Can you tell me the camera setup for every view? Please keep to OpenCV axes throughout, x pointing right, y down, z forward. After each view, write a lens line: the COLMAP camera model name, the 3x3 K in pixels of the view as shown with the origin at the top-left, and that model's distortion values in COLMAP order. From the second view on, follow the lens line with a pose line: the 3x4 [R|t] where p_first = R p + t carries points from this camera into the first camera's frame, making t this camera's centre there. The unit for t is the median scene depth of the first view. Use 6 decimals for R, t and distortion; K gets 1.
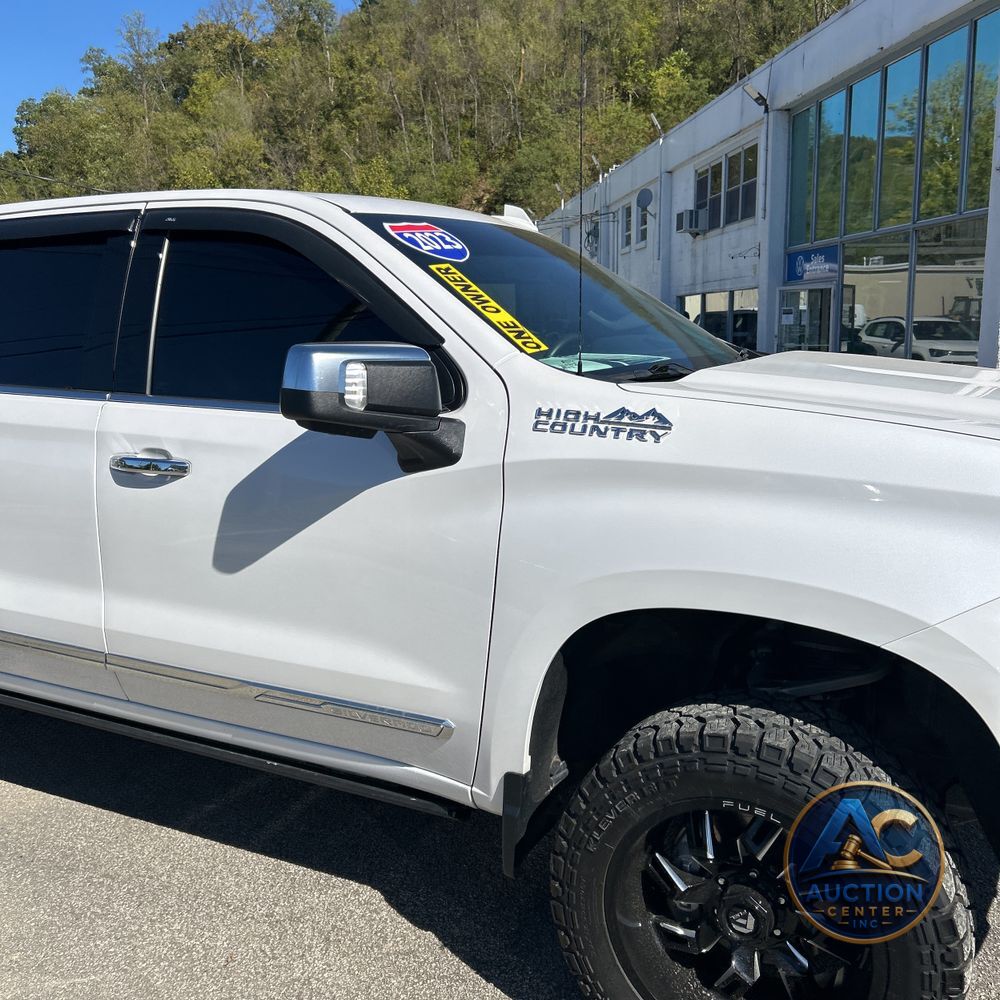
lens RADIAL K [[1011.1, 0, 489.3], [0, 1011.1, 490.2], [0, 0, 1]] dist [0.022525, 0.000000]
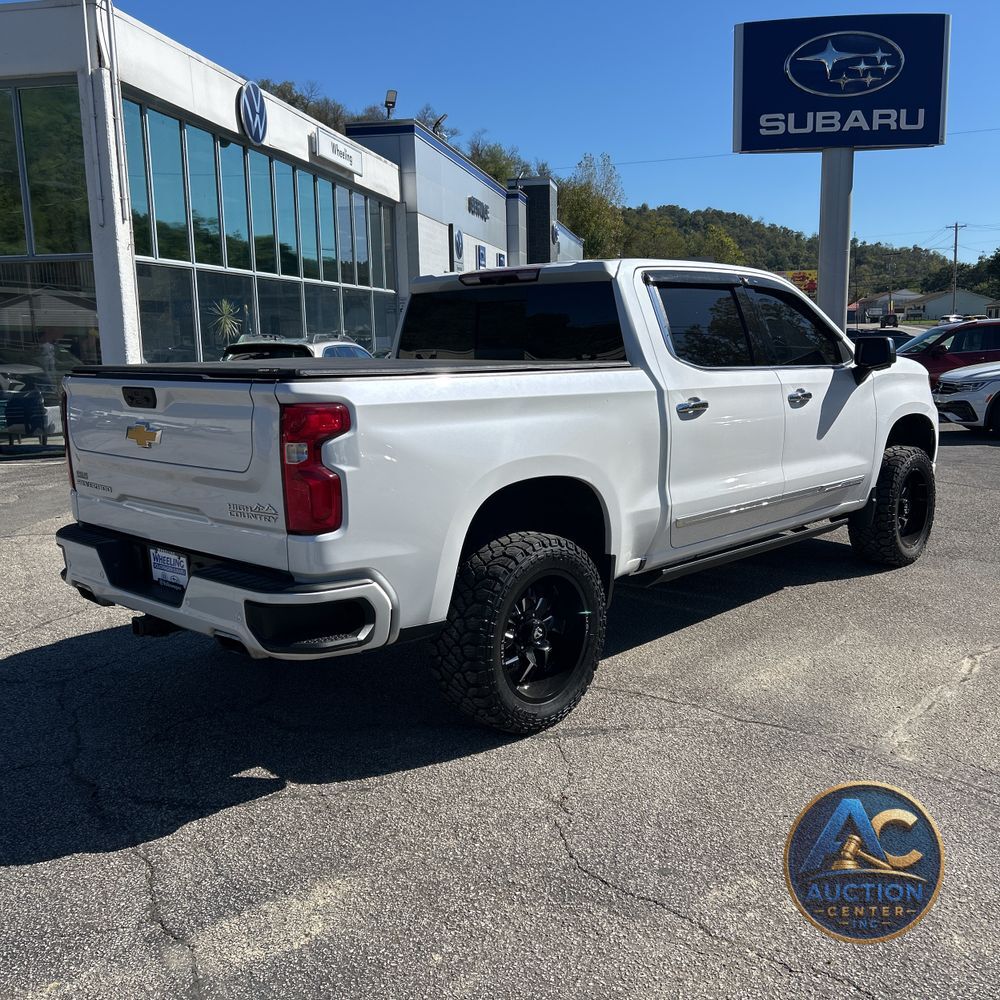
lens RADIAL K [[1011.1, 0, 513.0], [0, 1011.1, 497.5], [0, 0, 1]] dist [0.022525, 0.000000]
pose [[0.272142, -0.144754, 0.951307, -0.208459], [0.172965, 0.979877, 0.099621, -0.010906], [-0.946584, 0.137432, 0.291703, 0.078818]]
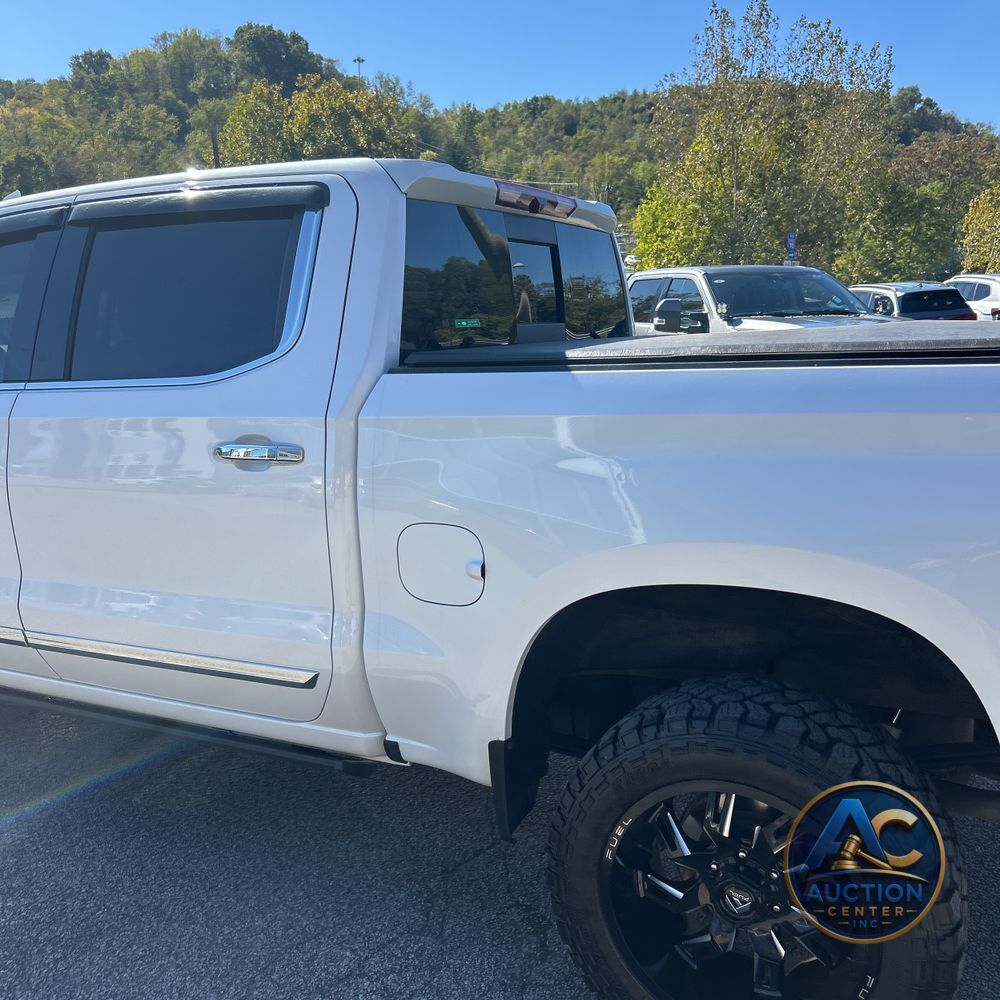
lens RADIAL K [[1011.1, 0, 485.1], [0, 1011.1, 499.2], [0, 0, 1]] dist [0.022525, 0.000000]
pose [[-0.999054, 0.036751, 0.023241, -0.046667], [0.042443, 0.940406, 0.337393, -0.035519], [-0.009457, 0.338061, -0.941077, 0.221202]]
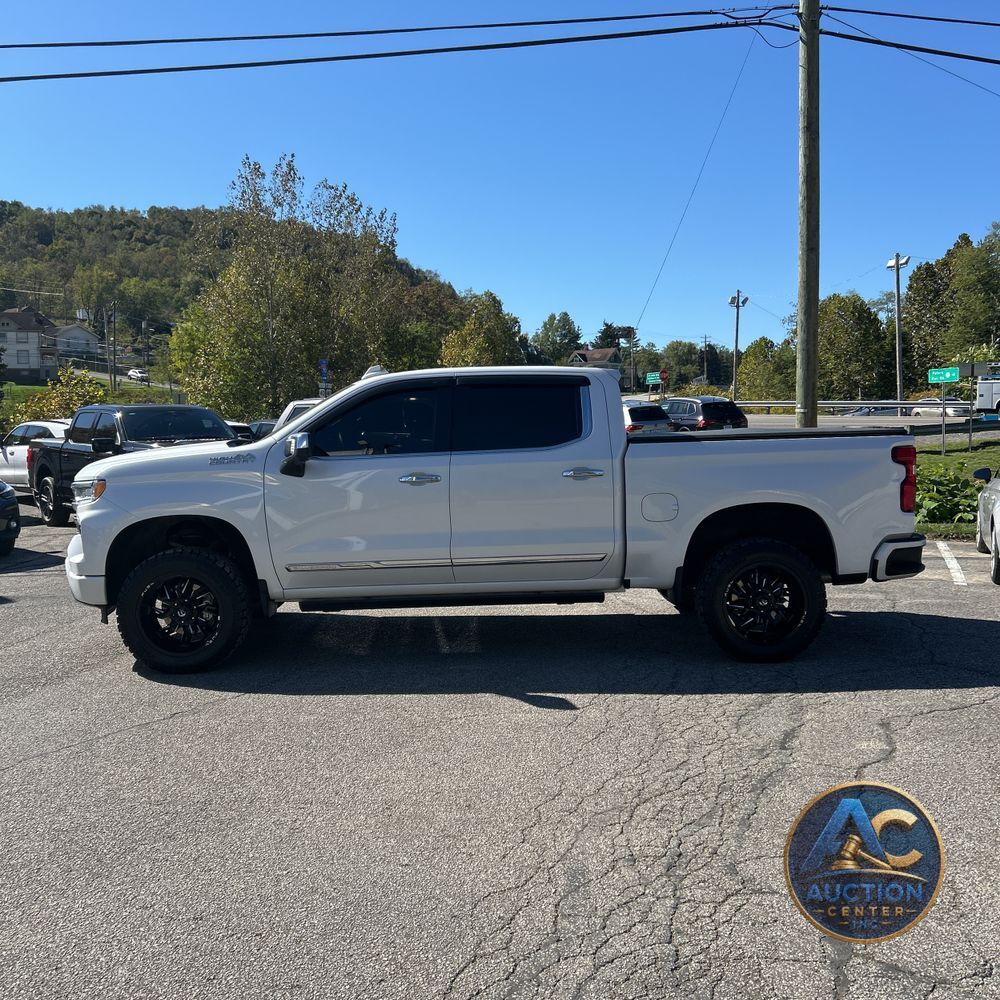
lens RADIAL K [[1011.1, 0, 490.5], [0, 1011.1, 501.6], [0, 0, 1]] dist [0.022525, 0.000000]
pose [[-0.884274, 0.064212, -0.462533, 0.082550], [-0.049770, 0.971899, 0.230076, -0.054287], [0.464309, 0.226471, -0.856229, 0.315630]]
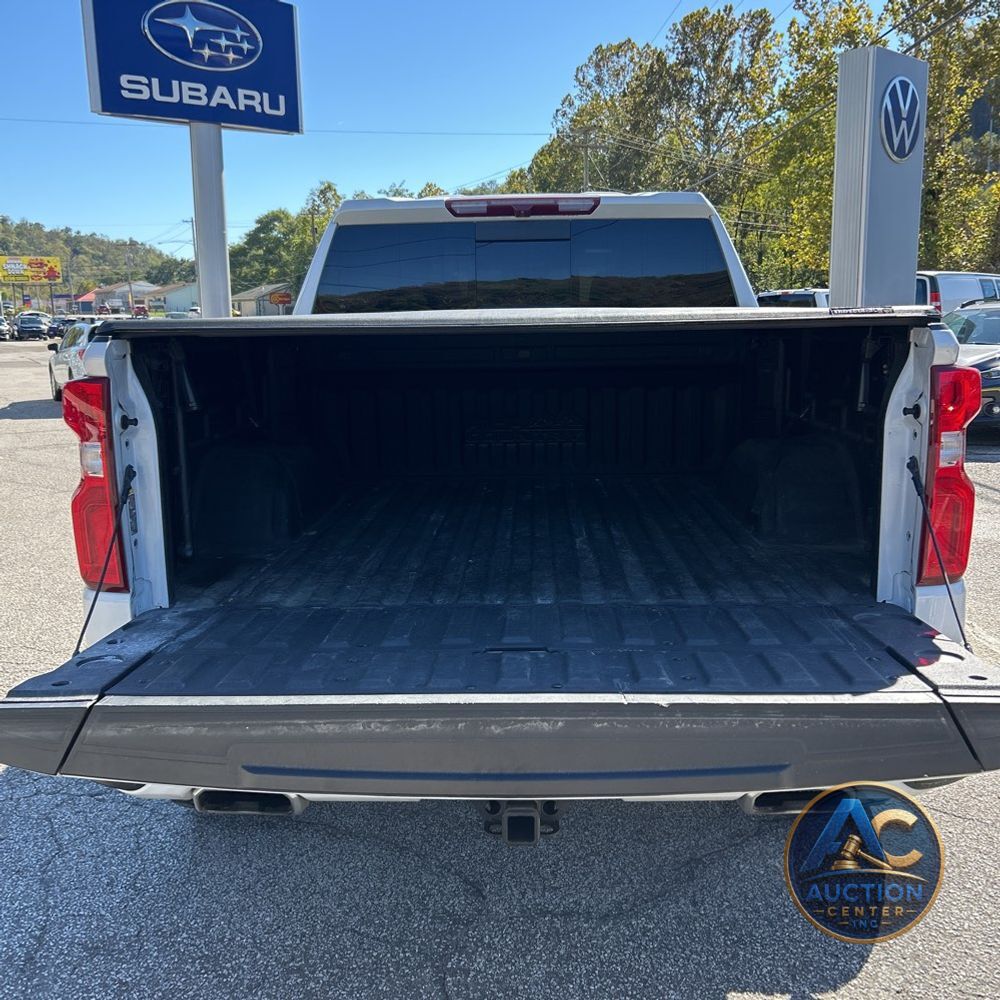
lens RADIAL K [[1011.1, 0, 513.0], [0, 1011.1, 484.4], [0, 0, 1]] dist [0.022525, 0.000000]
pose [[-0.432311, -0.130302, 0.892260, -0.159149], [0.170094, 0.959957, 0.222601, -0.025030], [-0.885537, 0.248001, -0.392836, 0.178485]]
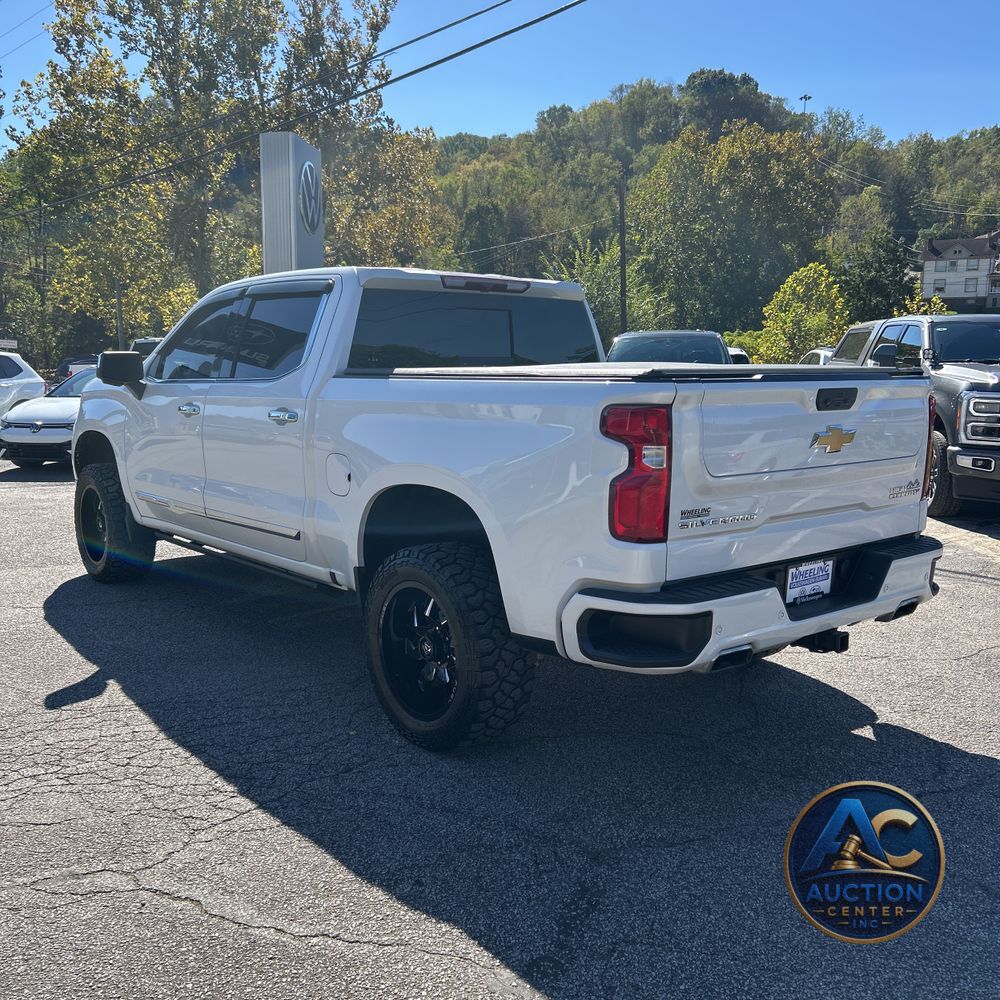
lens RADIAL K [[1011.1, 0, 495.3], [0, 1011.1, 498.5], [0, 0, 1]] dist [0.022525, 0.000000]
pose [[-0.913458, -0.048028, 0.404089, -0.116881], [0.073874, 0.956939, 0.280732, -0.041861], [-0.400172, 0.286288, -0.870575, 0.269423]]
